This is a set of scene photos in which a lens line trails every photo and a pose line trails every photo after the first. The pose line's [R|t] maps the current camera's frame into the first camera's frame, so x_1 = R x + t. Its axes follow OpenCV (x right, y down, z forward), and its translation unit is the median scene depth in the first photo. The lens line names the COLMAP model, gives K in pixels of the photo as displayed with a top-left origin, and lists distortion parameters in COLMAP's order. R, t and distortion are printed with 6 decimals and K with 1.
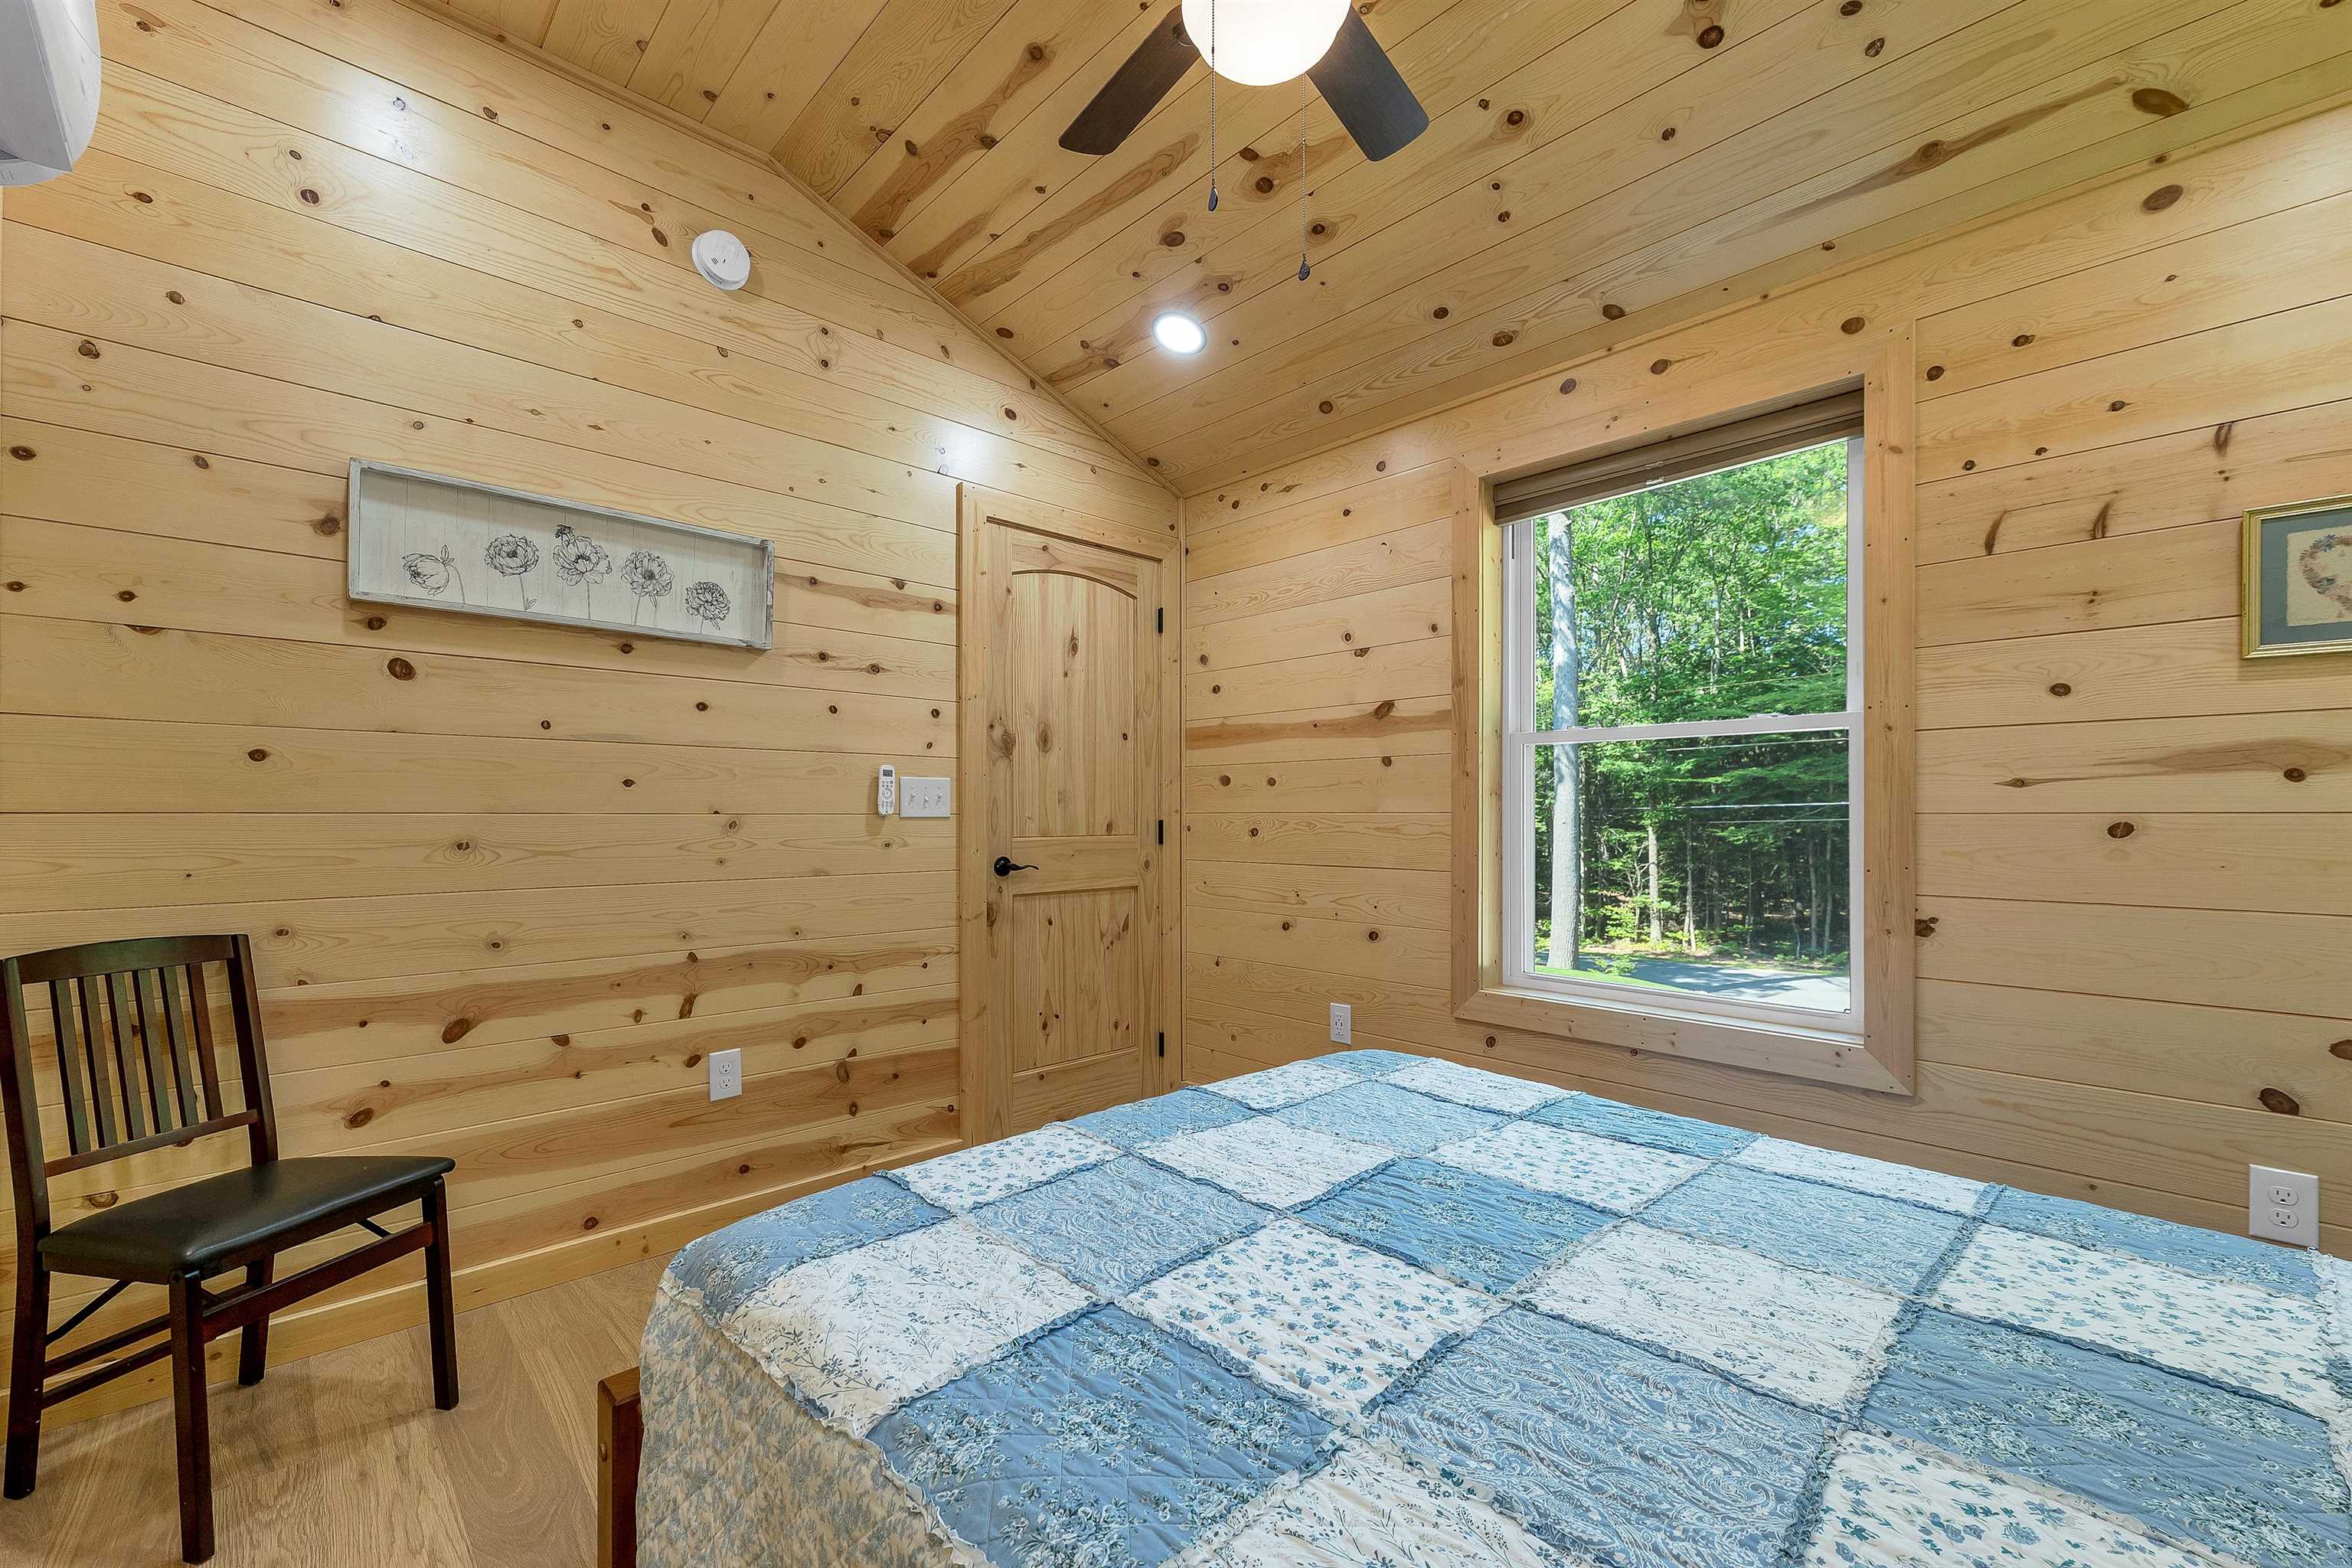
lens RADIAL K [[964.0, 0, 1185.9], [0, 964.0, 814.6], [0, 0, 1]] dist [0.002501, 0.000262]
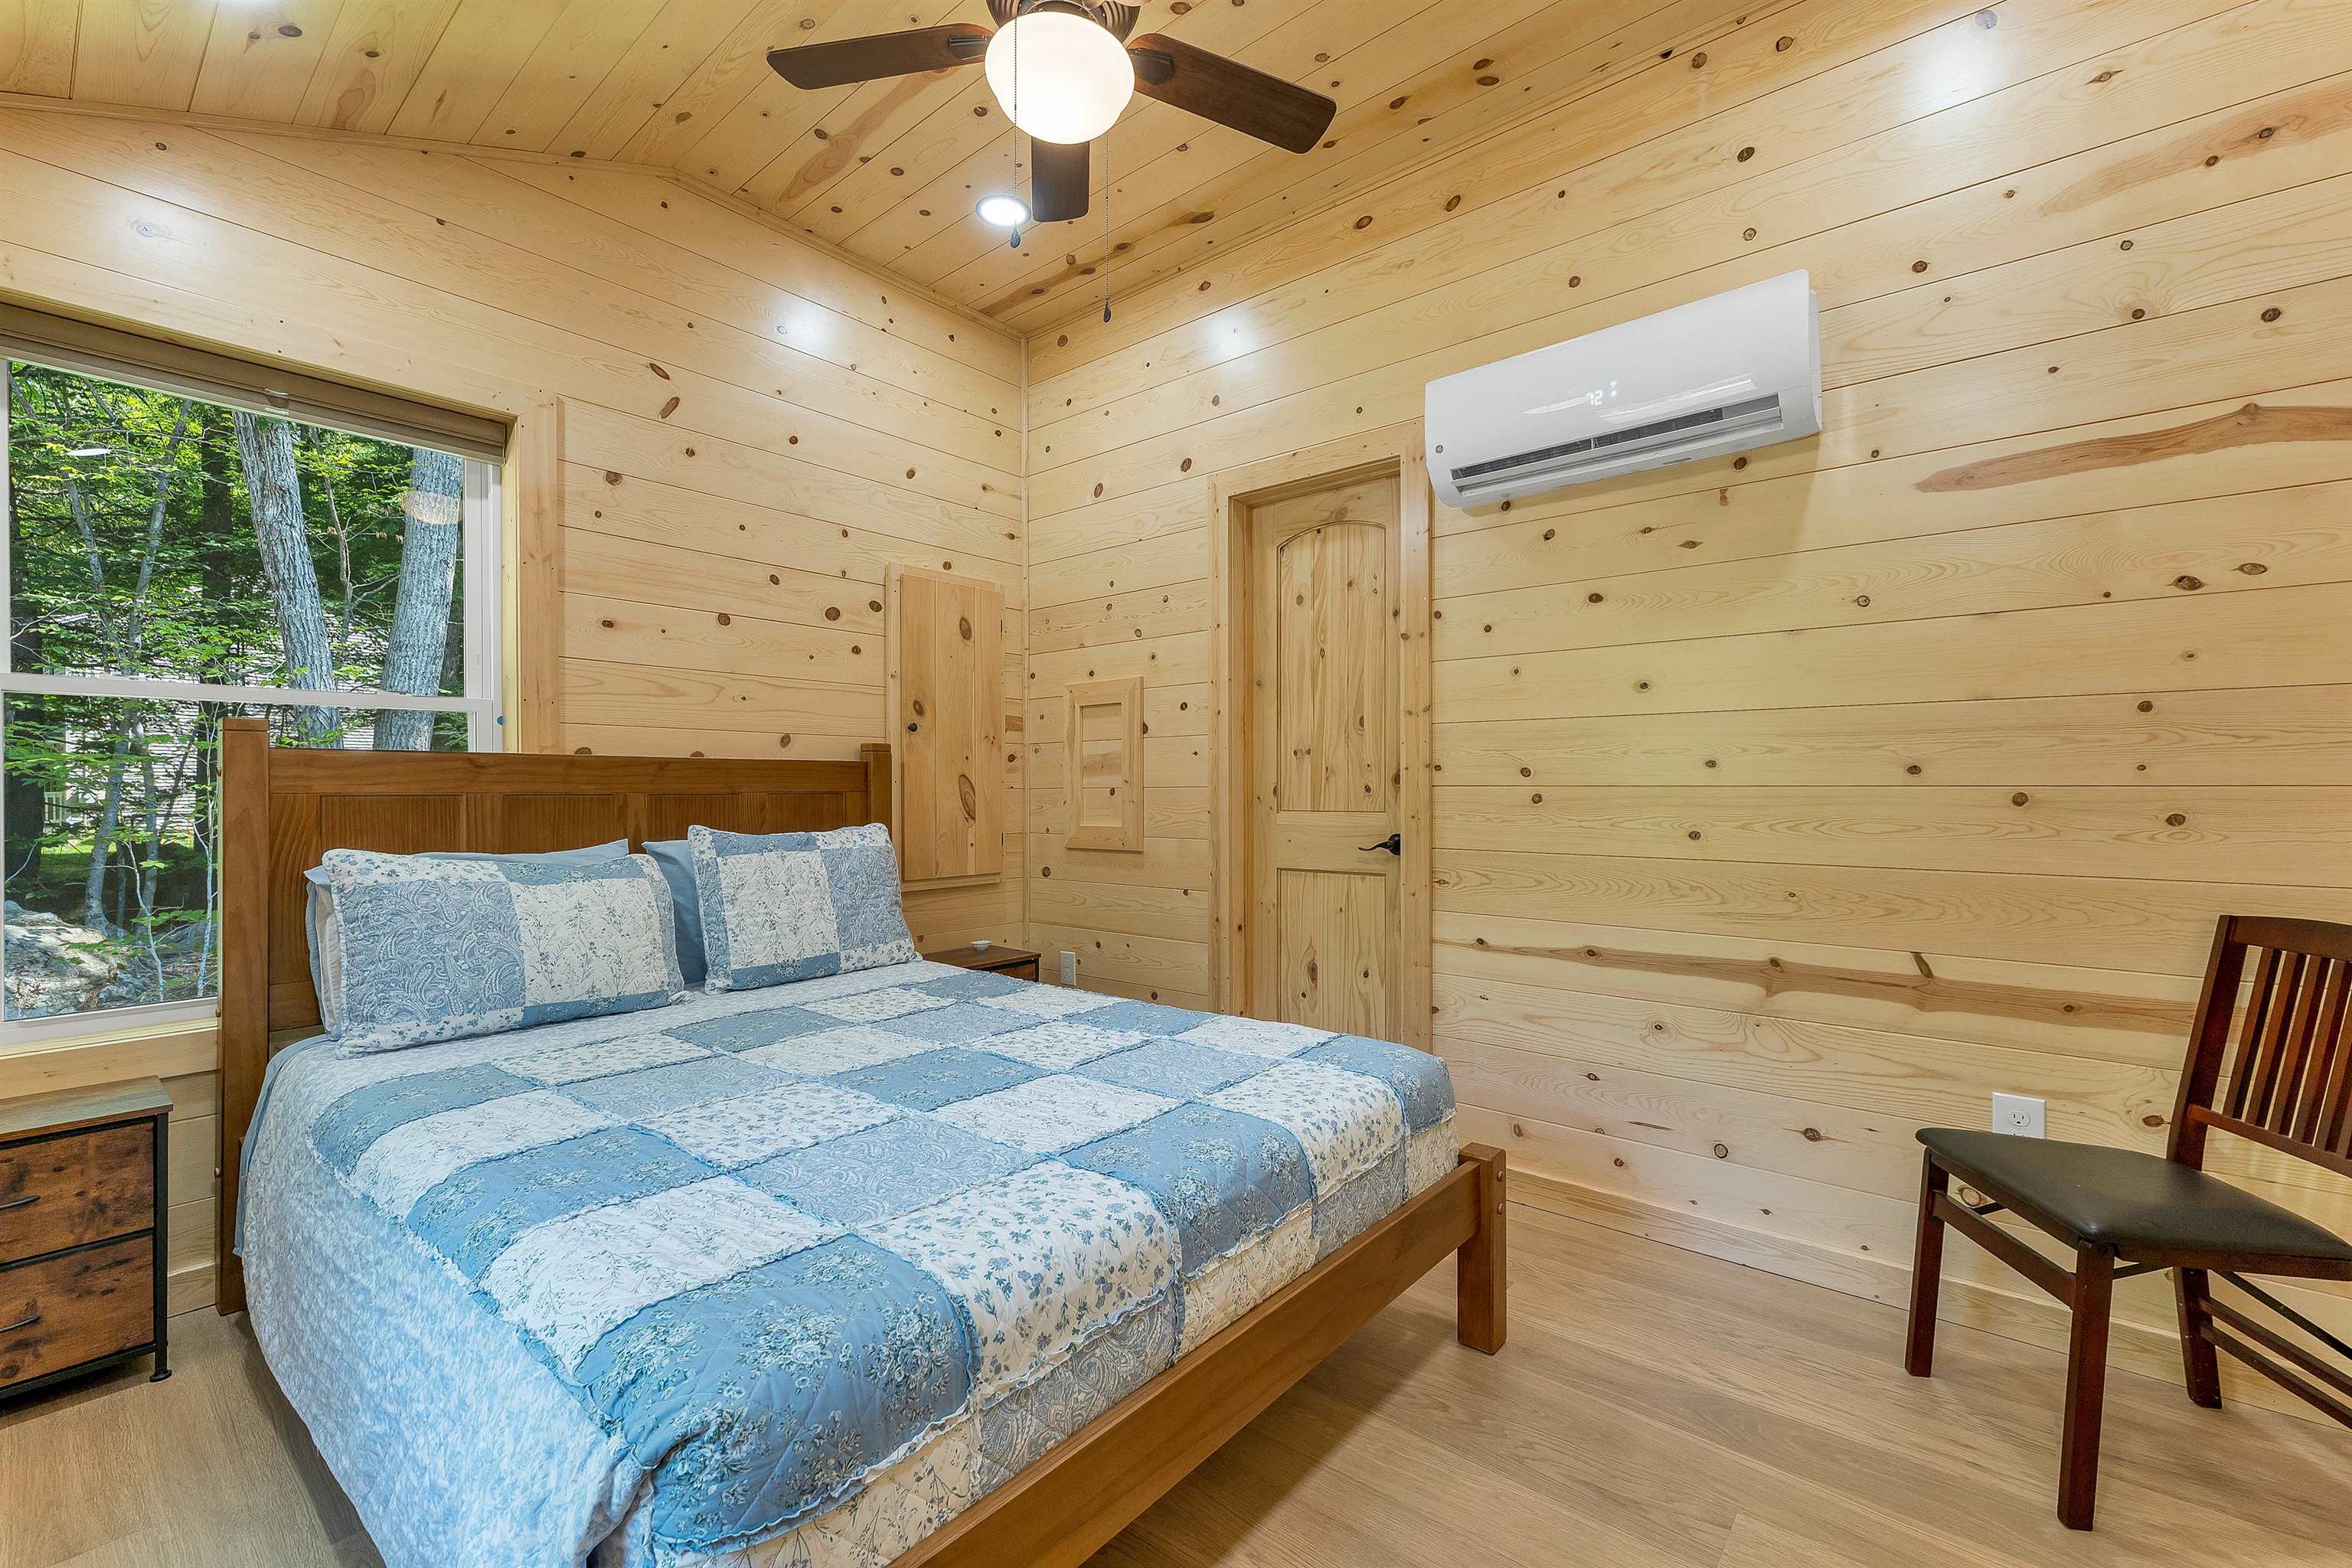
lens RADIAL K [[994.5, 0, 1168.6], [0, 994.5, 794.4], [0, 0, 1]] dist [0.002466, -0.000106]
pose [[-0.995584, 0.003588, -0.093806, 0.044500], [0.003186, 0.999985, 0.004443, 0.002564], [0.093821, 0.004125, -0.995581, 1.420680]]
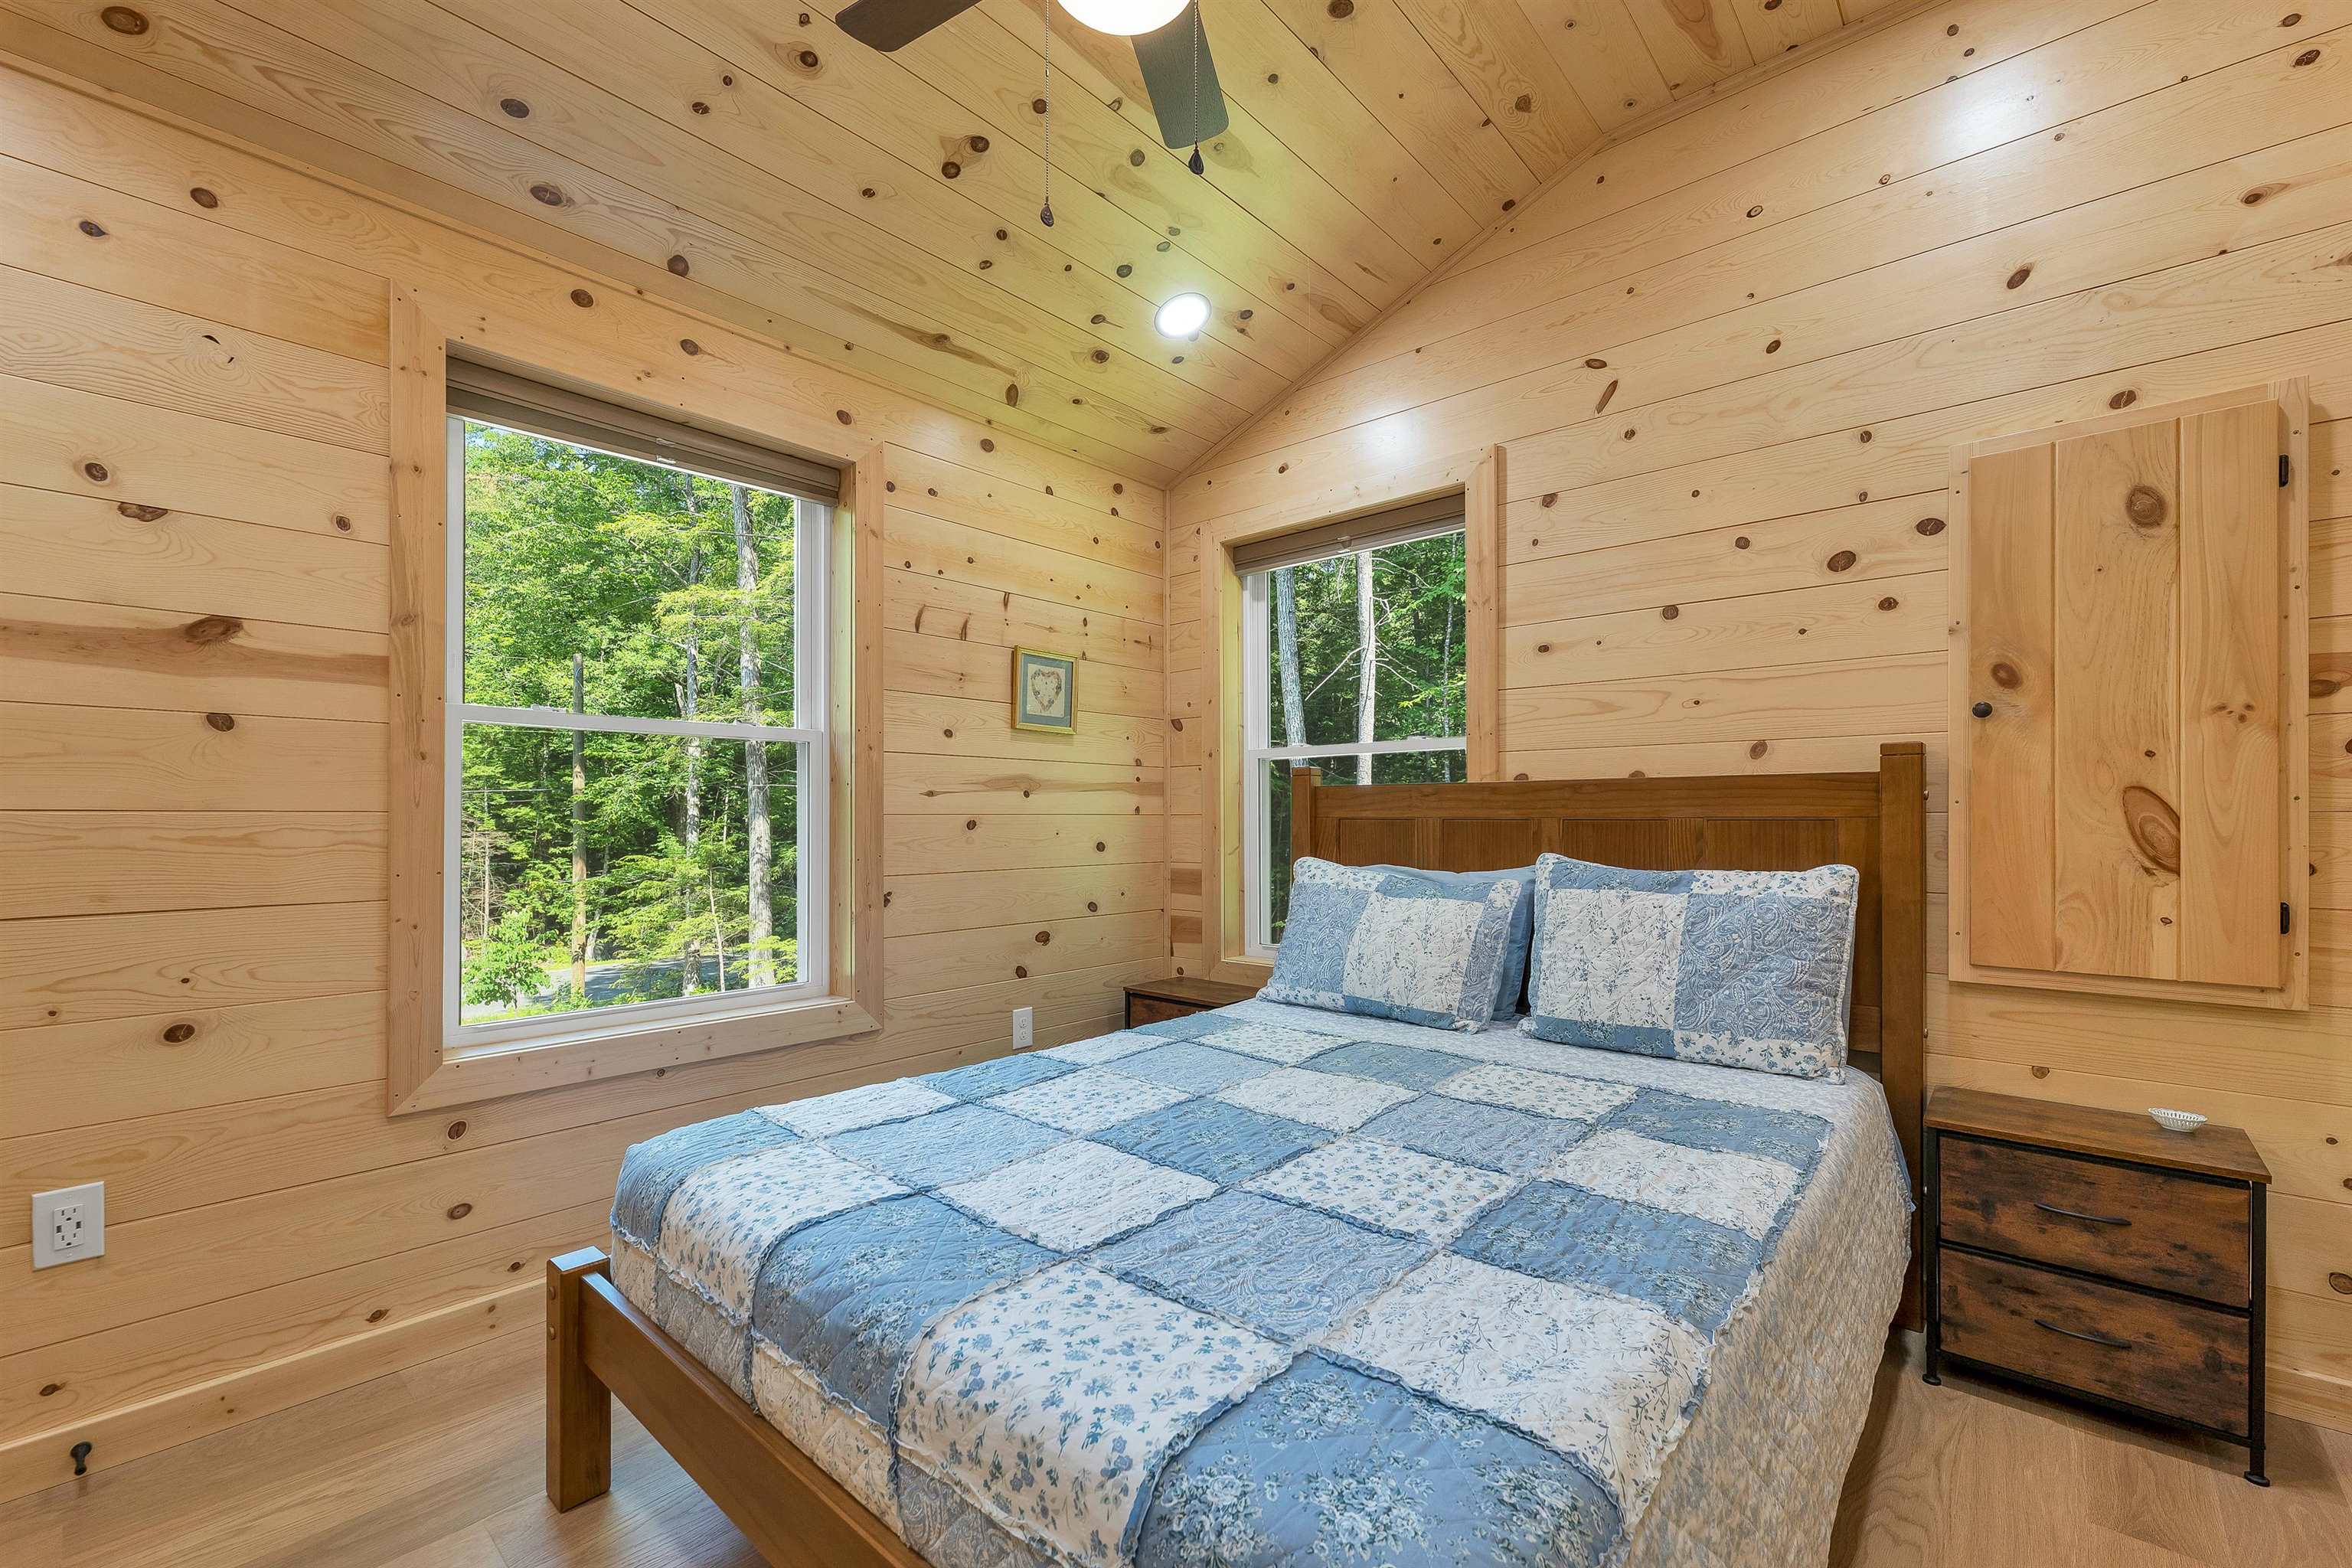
lens RADIAL K [[968.9, 0, 1161.1], [0, 968.9, 822.5], [0, 0, 1]] dist [0.001263, -0.000316]
pose [[-0.060834, -0.005295, 0.998134, -0.557998], [0.000756, 0.999985, 0.005351, 0.003029], [-0.998148, 0.001080, -0.060829, 0.661750]]
